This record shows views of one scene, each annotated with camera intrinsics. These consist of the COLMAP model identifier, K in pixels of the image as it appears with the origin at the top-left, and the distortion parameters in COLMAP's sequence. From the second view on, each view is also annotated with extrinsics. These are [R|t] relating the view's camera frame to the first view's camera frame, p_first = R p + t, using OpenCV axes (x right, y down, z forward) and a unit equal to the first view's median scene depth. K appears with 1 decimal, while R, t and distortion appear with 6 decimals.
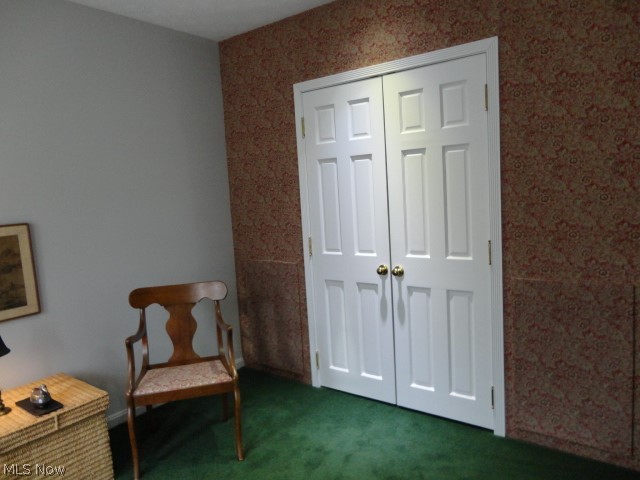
lens RADIAL K [[467.6, 0, 318.6], [0, 467.6, 238.5], [0, 0, 1]] dist [-0.005446, 0.002783]
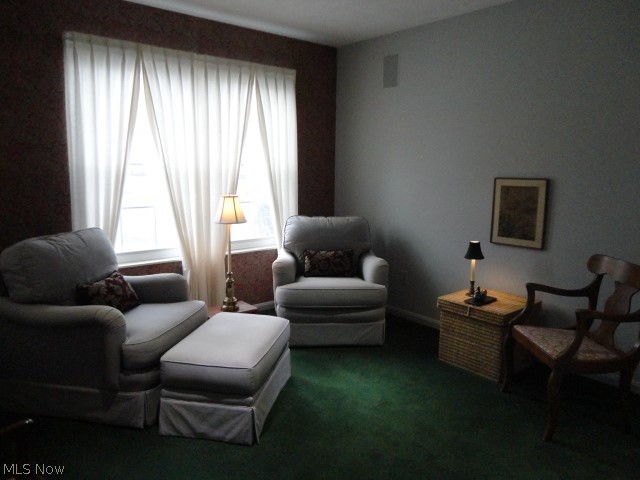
lens RADIAL K [[467.6, 0, 318.6], [0, 467.6, 238.5], [0, 0, 1]] dist [-0.005446, 0.002783]
pose [[-0.249349, 0.198609, -0.947829, 0.779852], [-0.105714, 0.967312, 0.230502, -0.103788], [0.962626, 0.157674, -0.220203, 0.705775]]
